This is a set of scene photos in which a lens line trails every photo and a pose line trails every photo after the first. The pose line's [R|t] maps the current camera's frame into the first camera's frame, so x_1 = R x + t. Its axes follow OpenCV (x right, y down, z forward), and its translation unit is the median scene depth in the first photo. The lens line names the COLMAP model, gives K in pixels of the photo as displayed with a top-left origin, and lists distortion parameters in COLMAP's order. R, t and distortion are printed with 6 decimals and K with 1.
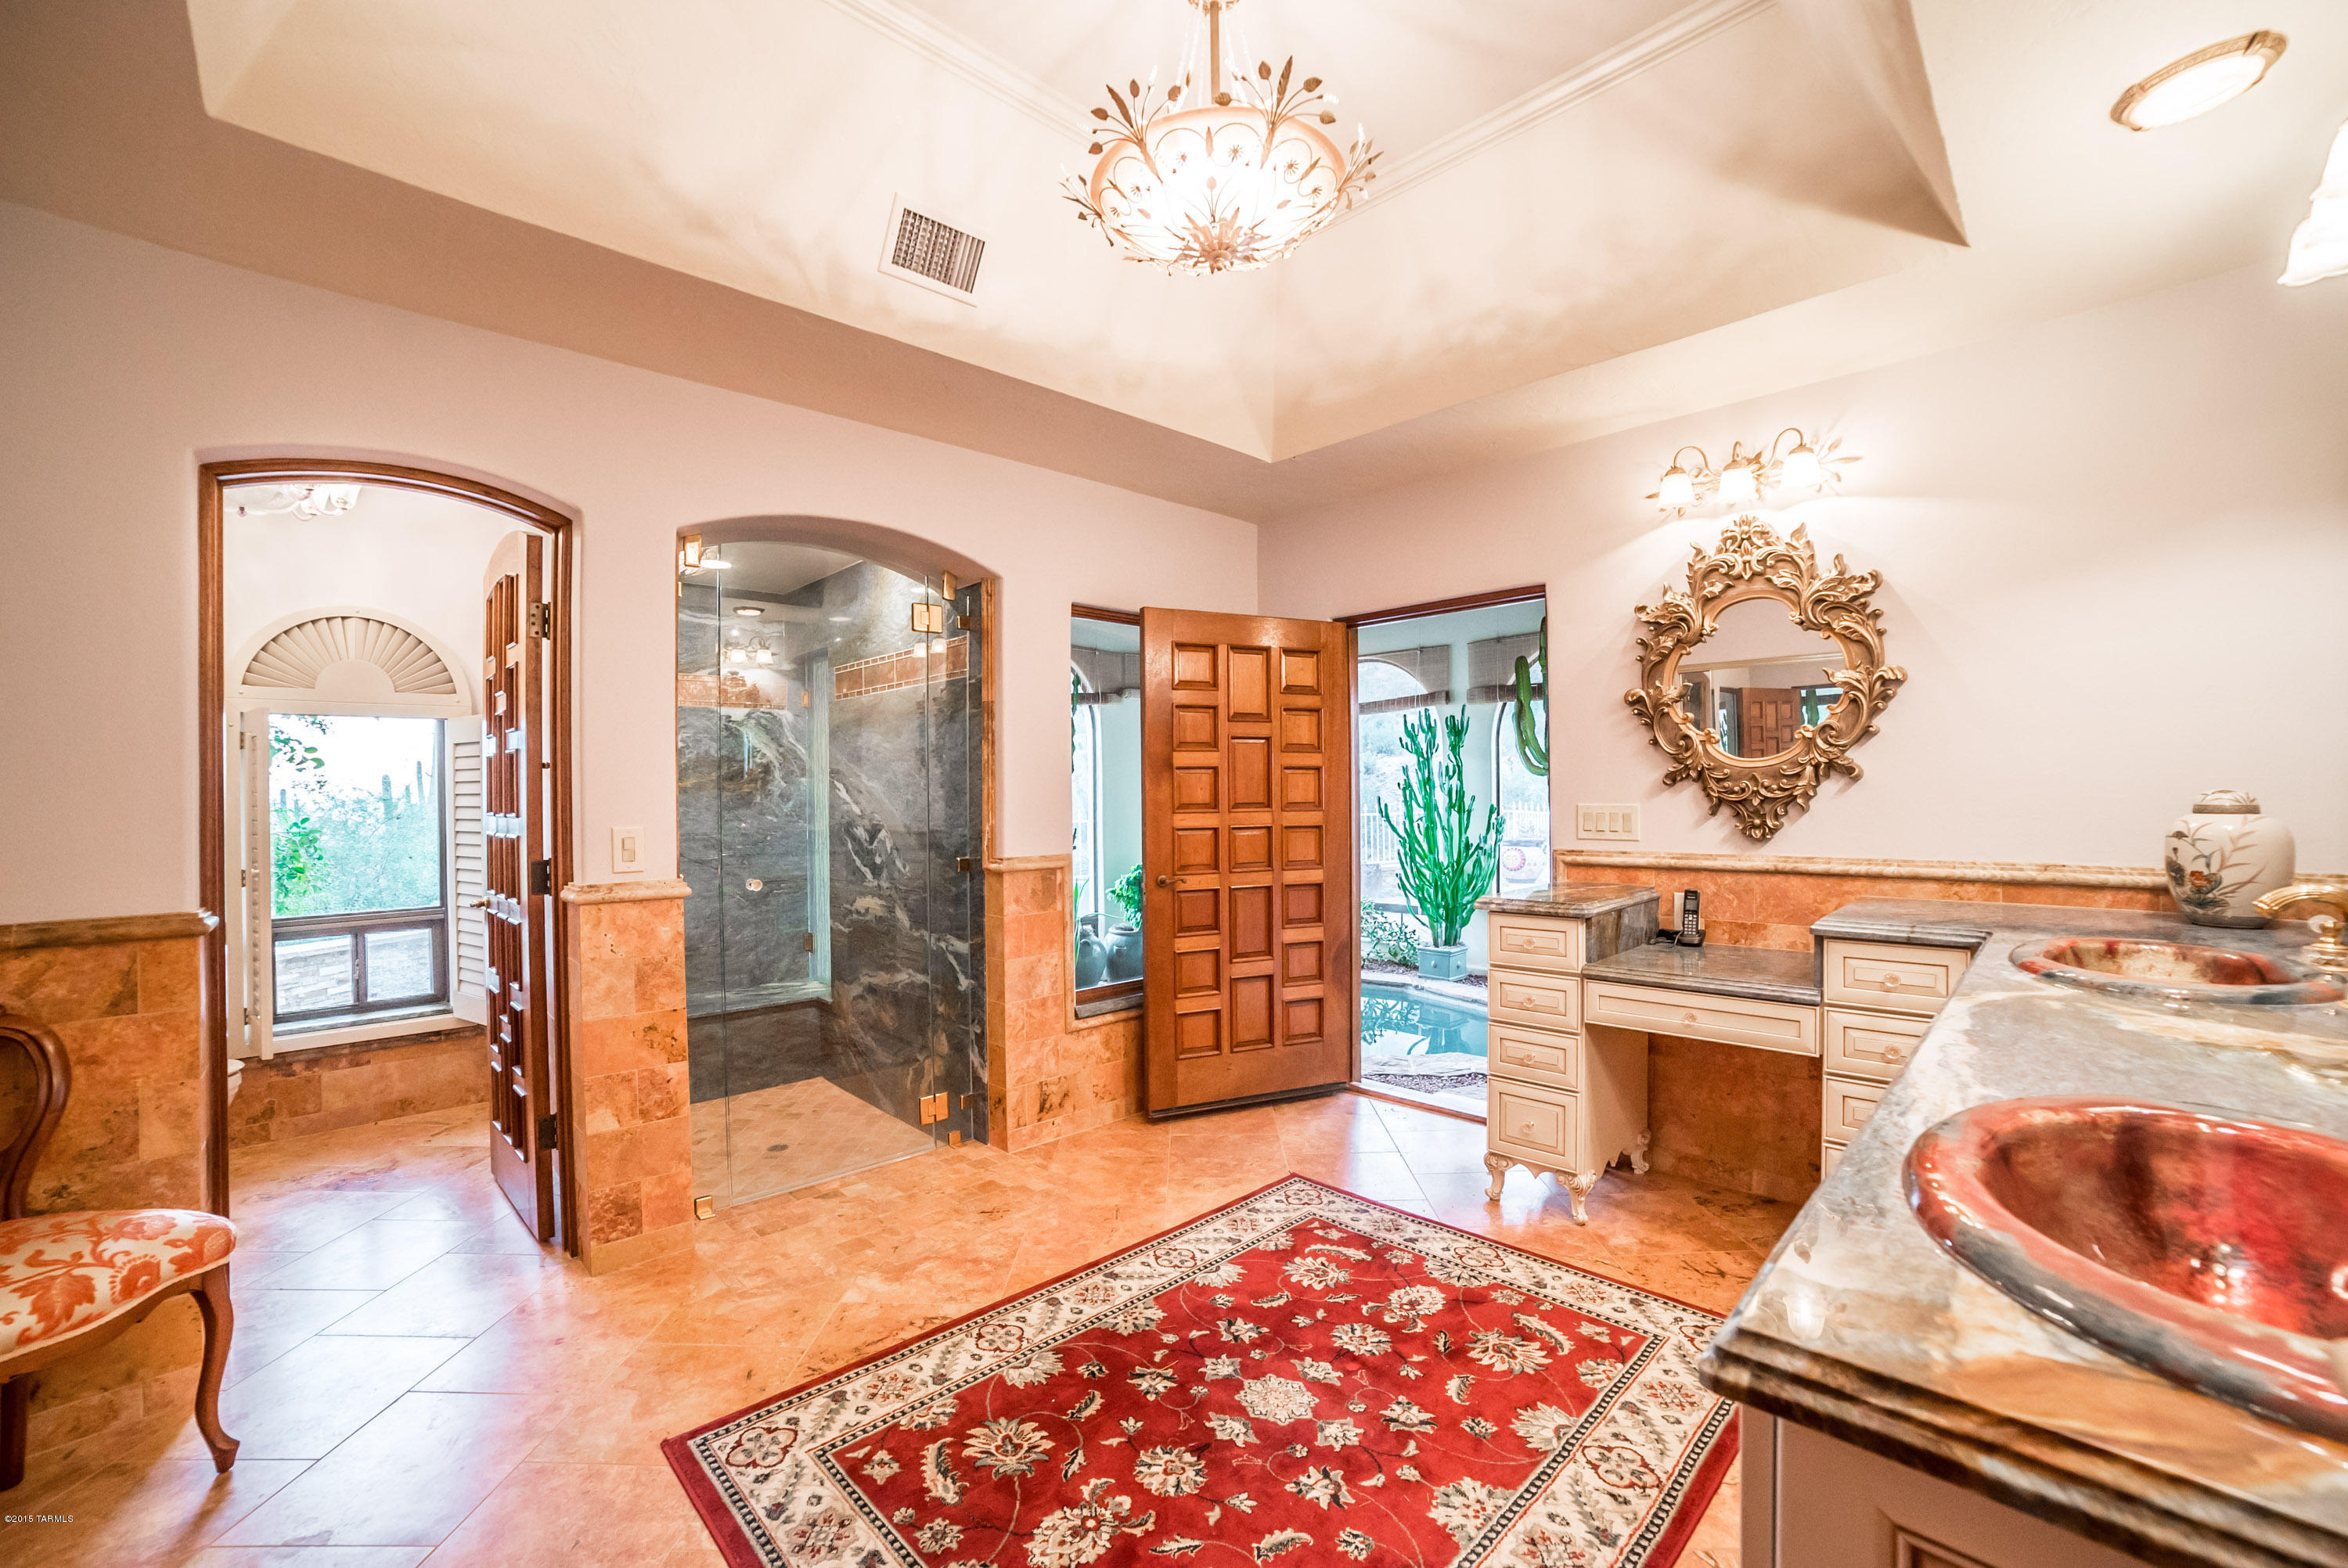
lens RADIAL K [[965.0, 0, 1172.8], [0, 965.0, 786.6], [0, 0, 1]] dist [-0.100984, 0.038094]
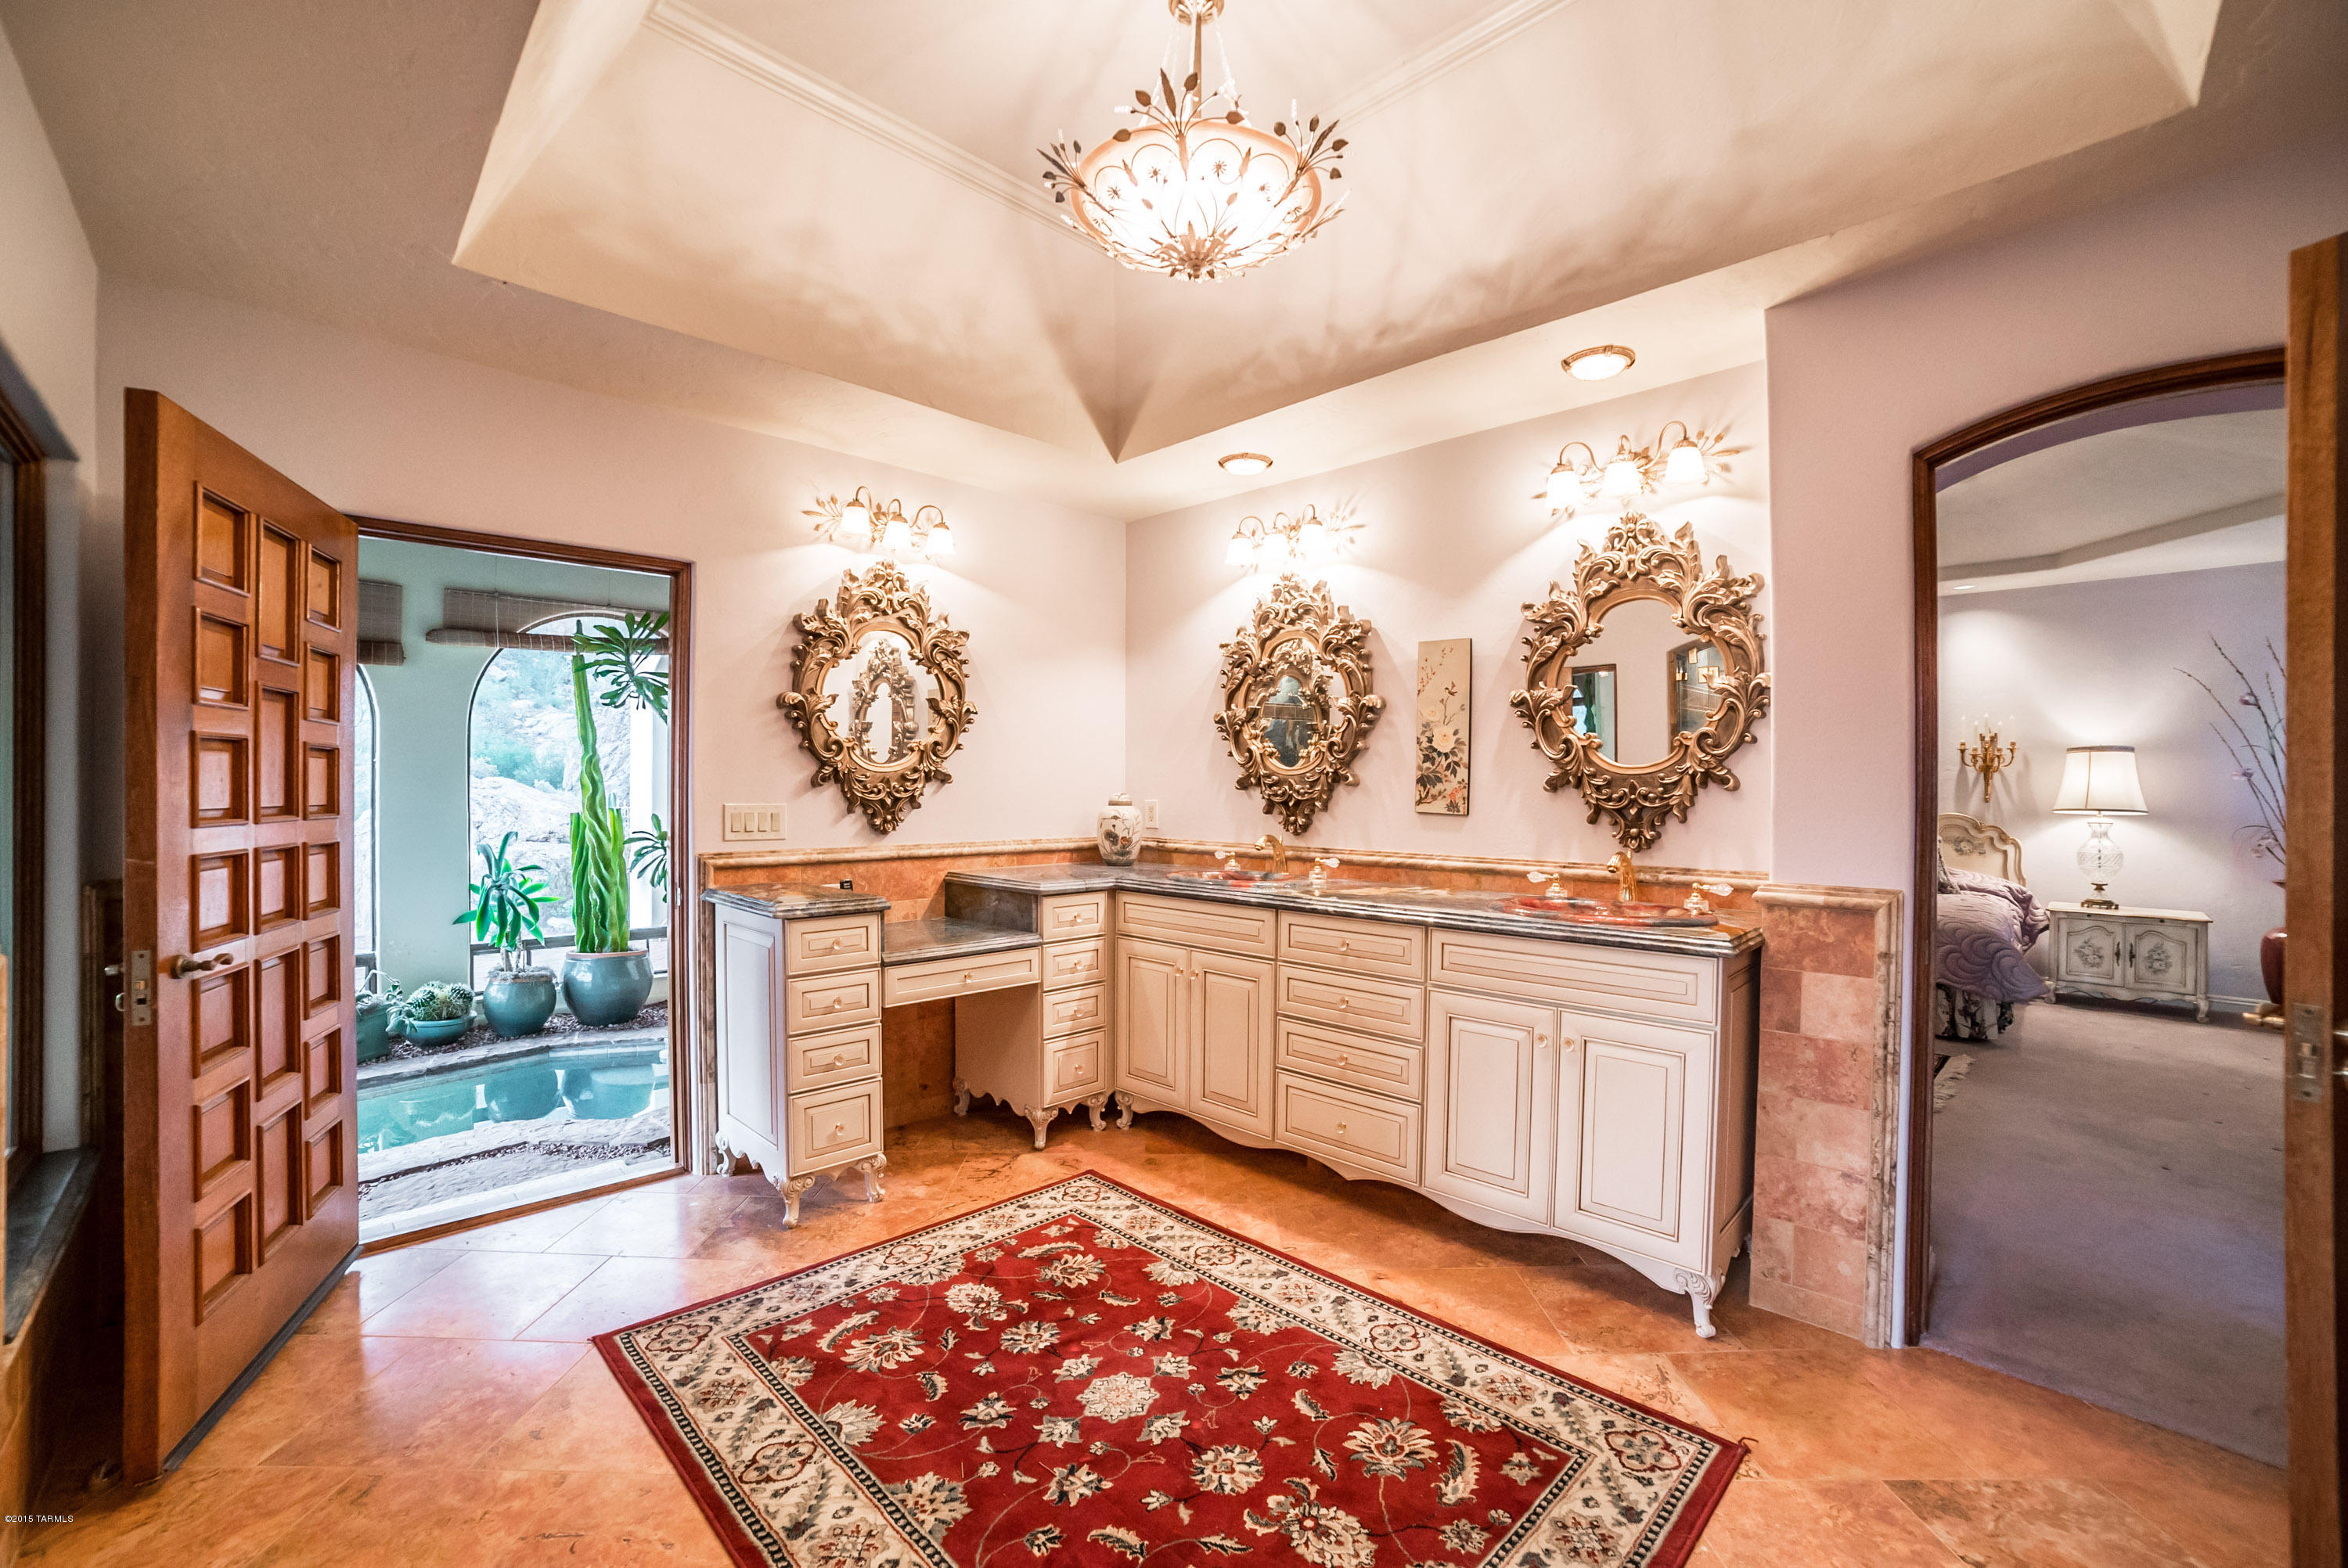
lens RADIAL K [[965.0, 0, 1172.8], [0, 965.0, 786.6], [0, 0, 1]] dist [-0.100984, 0.038094]
pose [[-0.015607, 0.012071, 0.999805, -0.754184], [-0.009270, 0.999882, -0.012217, 0.011864], [-0.999835, -0.009459, -0.015494, 0.808882]]
